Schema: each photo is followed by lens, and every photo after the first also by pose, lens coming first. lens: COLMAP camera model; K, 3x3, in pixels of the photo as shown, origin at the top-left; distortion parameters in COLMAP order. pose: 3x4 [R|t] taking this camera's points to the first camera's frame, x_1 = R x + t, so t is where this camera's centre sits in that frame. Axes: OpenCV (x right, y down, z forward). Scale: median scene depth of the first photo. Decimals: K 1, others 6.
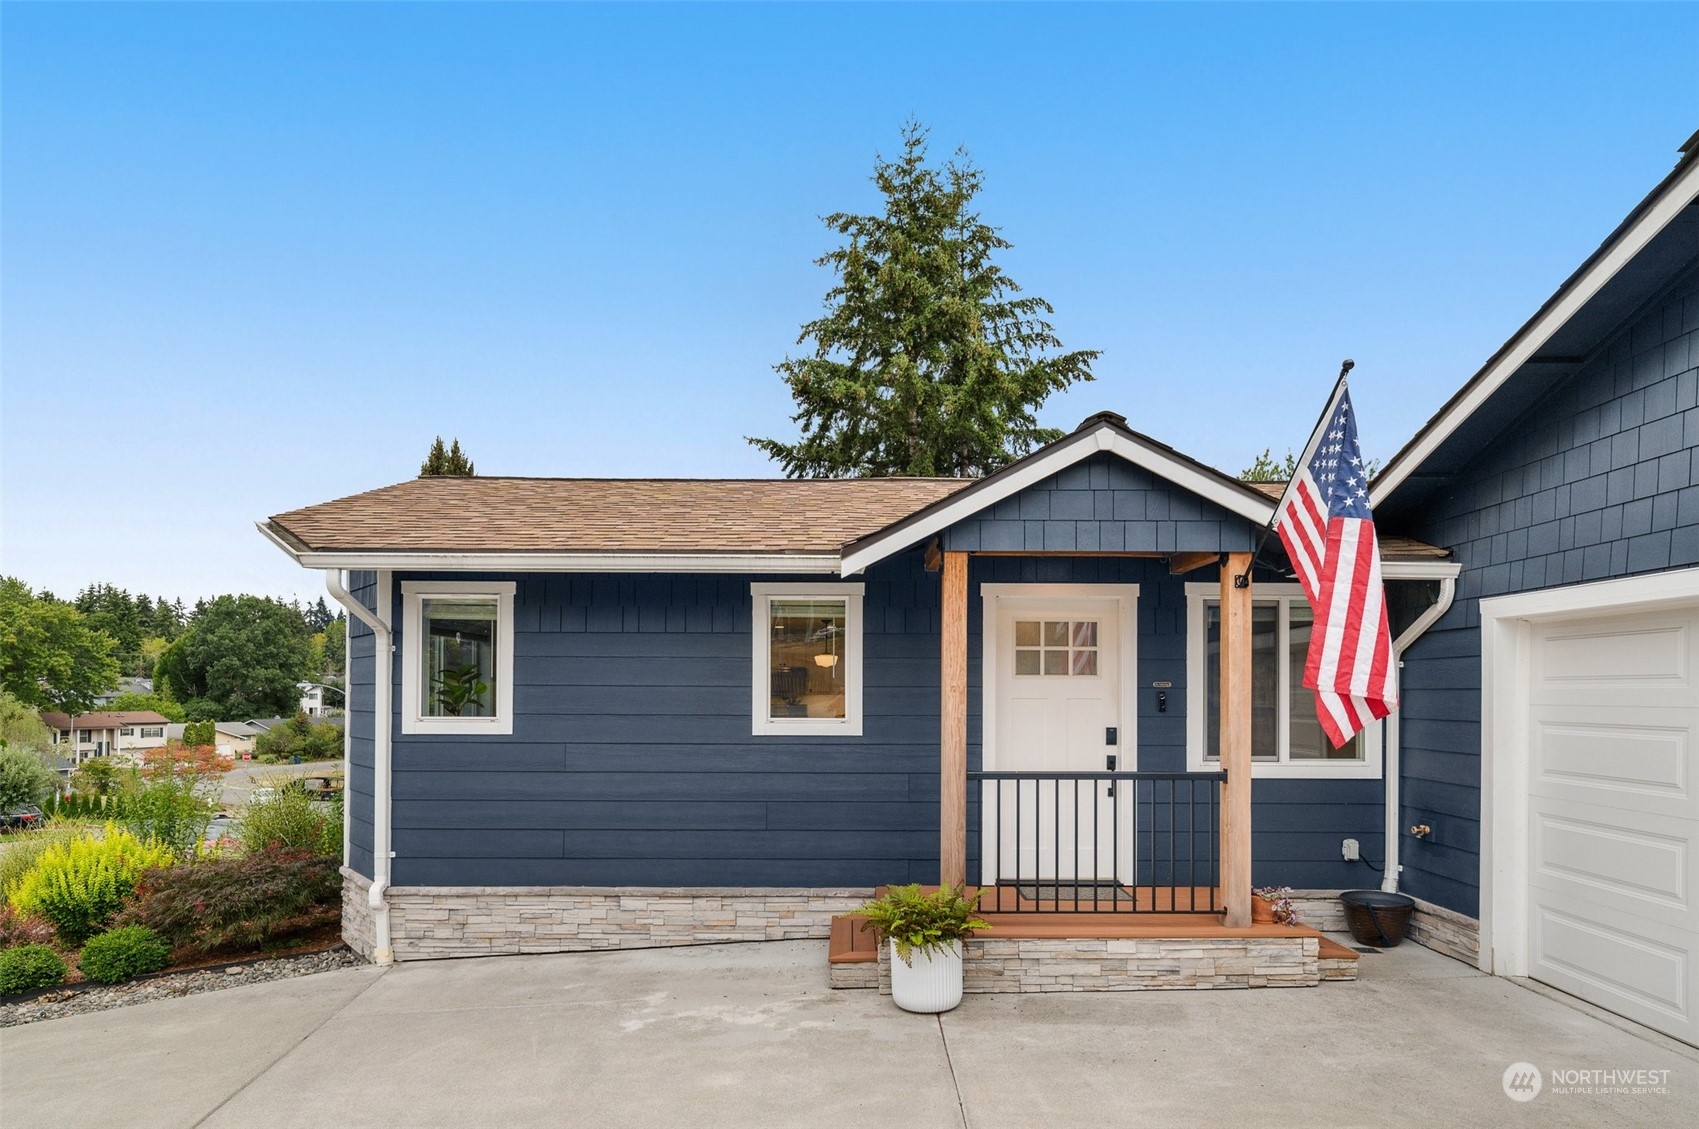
lens RADIAL K [[985.4, 0, 859.1], [0, 985.4, 686.7], [0, 0, 1]] dist [-0.000808, 0.001730]
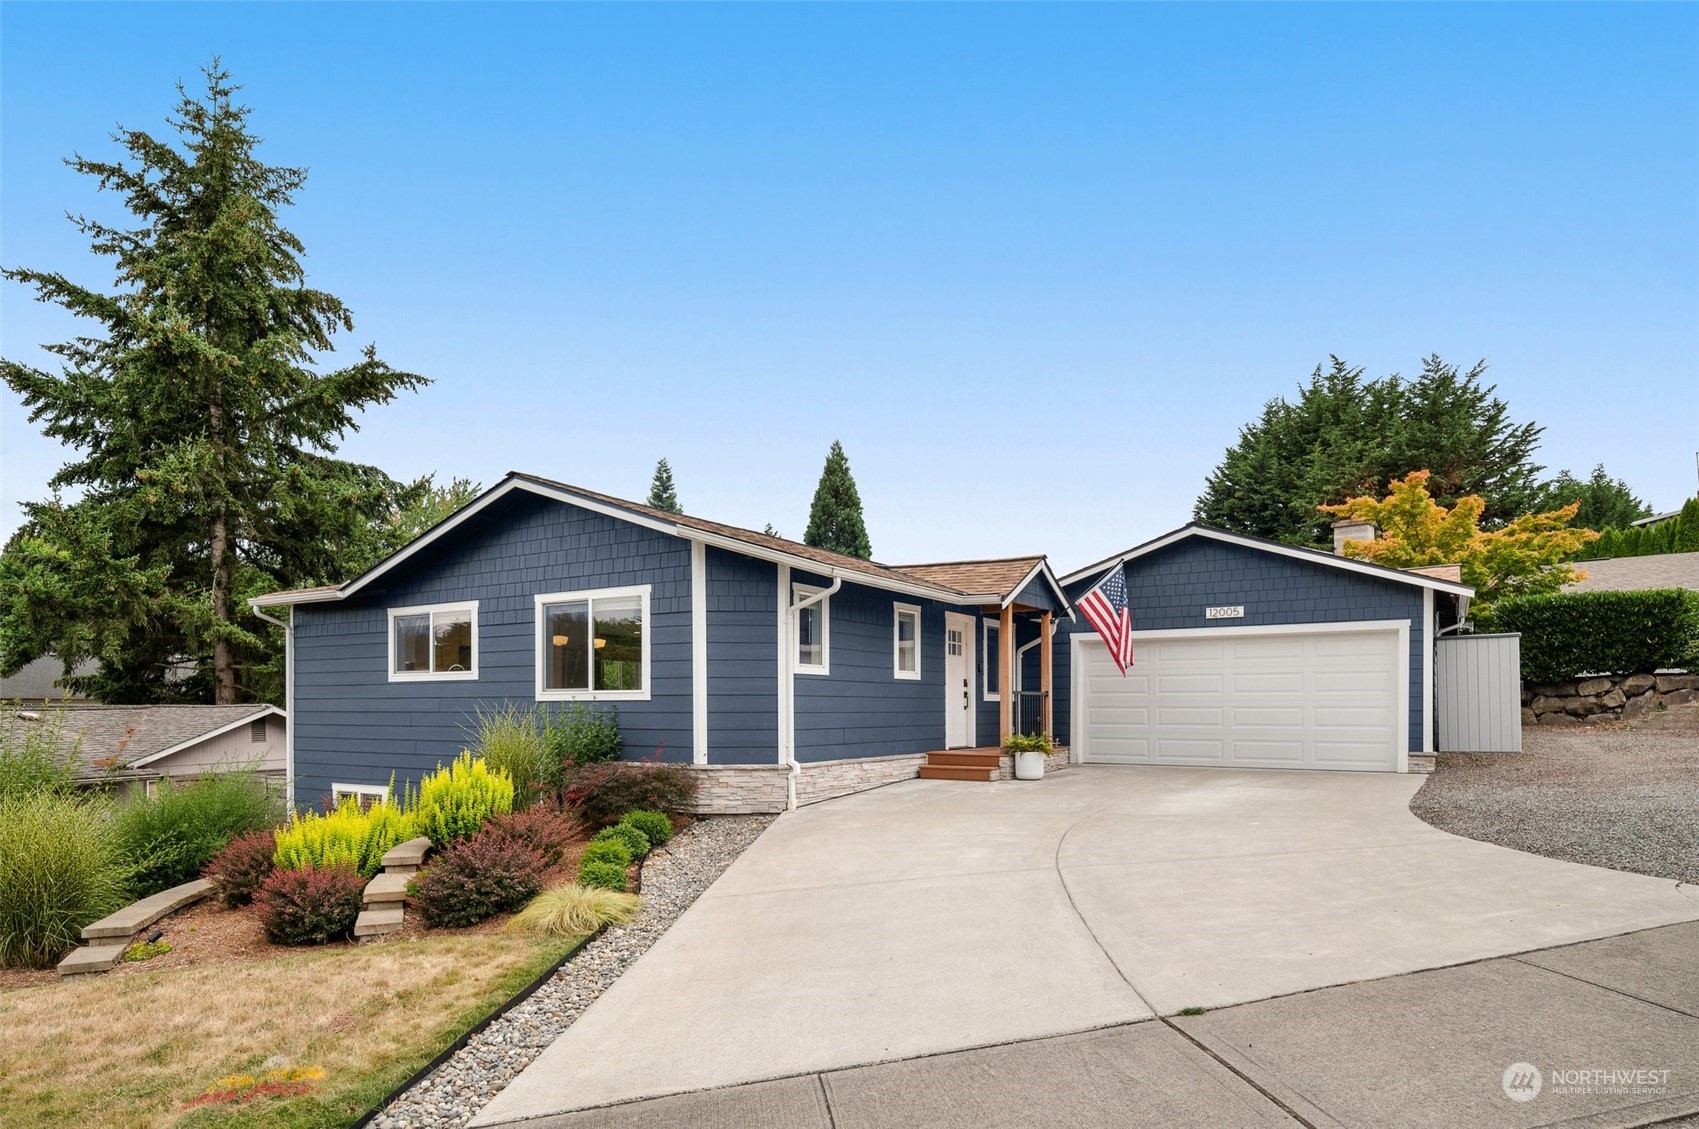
lens RADIAL K [[985.4, 0, 844.9], [0, 985.4, 692.6], [0, 0, 1]] dist [-0.000808, 0.001730]
pose [[0.534232, 0.009515, 0.845284, -1.845594], [-0.002818, 0.999951, -0.009474, 0.096770], [-0.845333, 0.002679, 0.534233, 0.026978]]
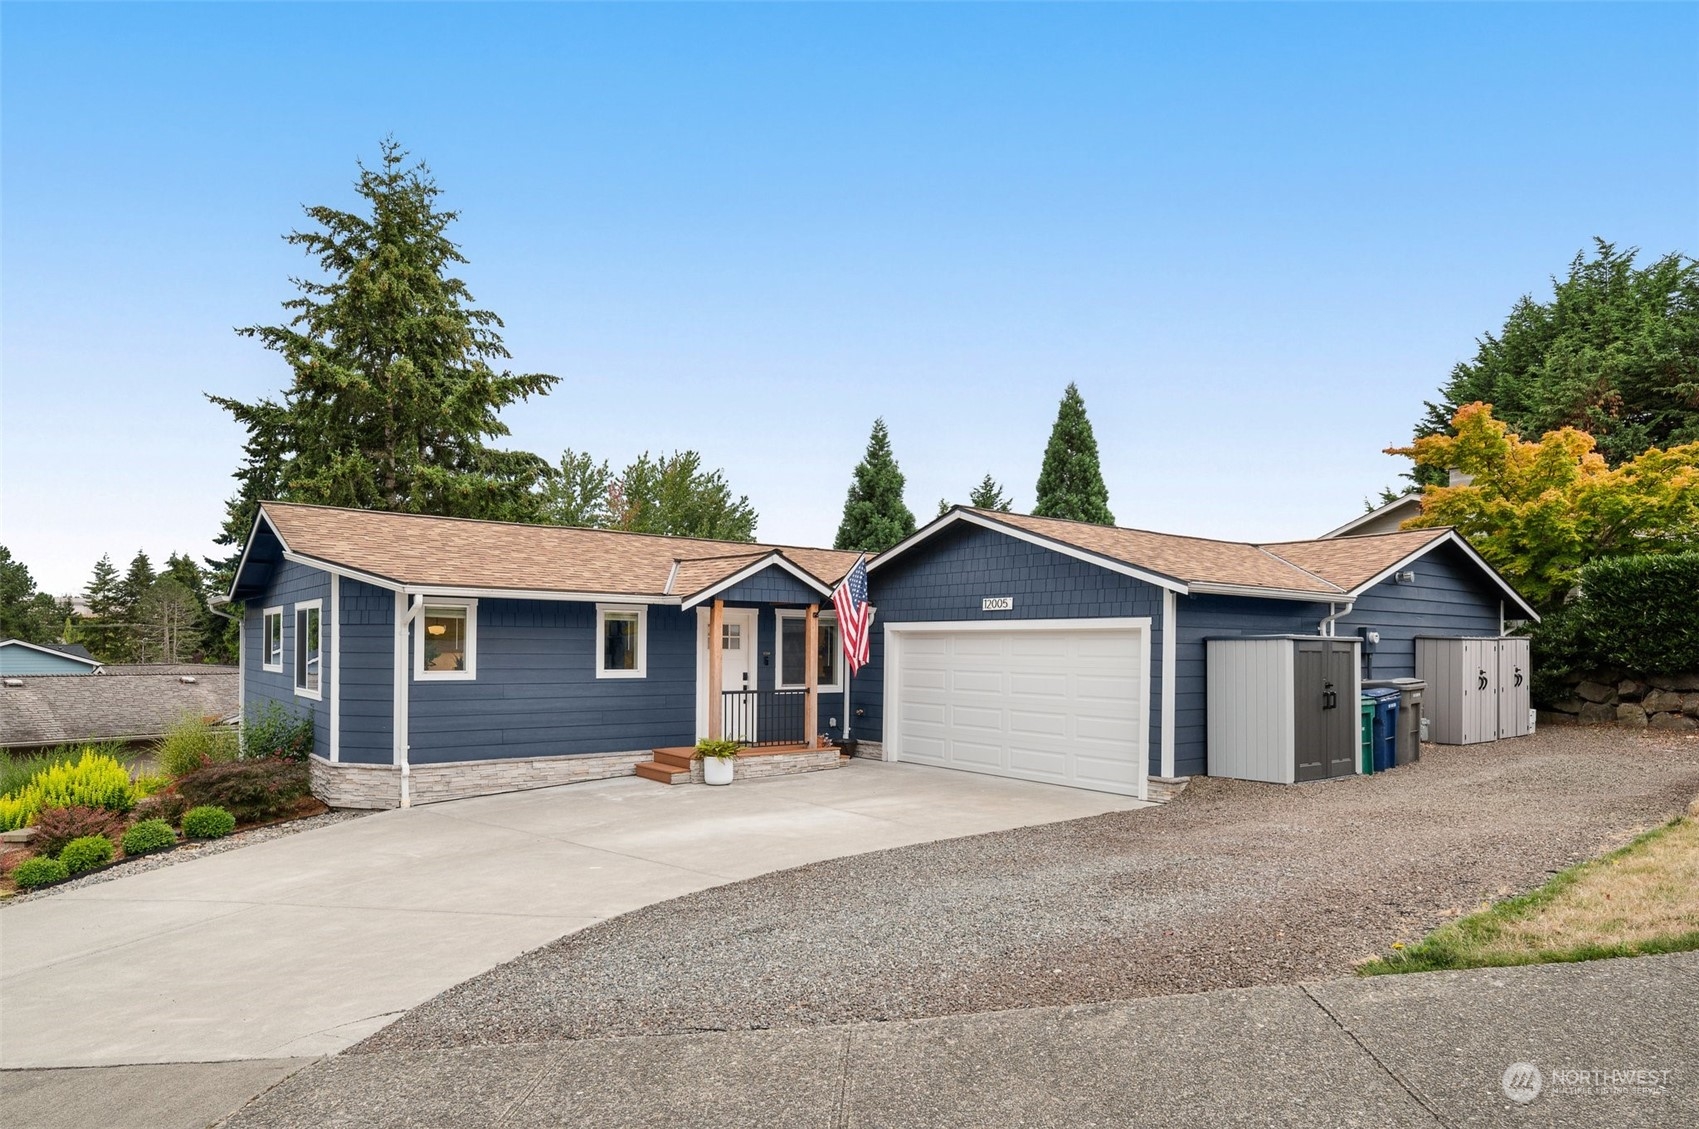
lens RADIAL K [[985.4, 0, 842.6], [0, 985.4, 627.4], [0, 0, 1]] dist [-0.000808, 0.001730]
pose [[0.795846, 0.015997, 0.605287, -0.939706], [-0.010103, 0.999863, -0.013142, -0.034095], [-0.605414, 0.004344, 0.795899, -0.925439]]
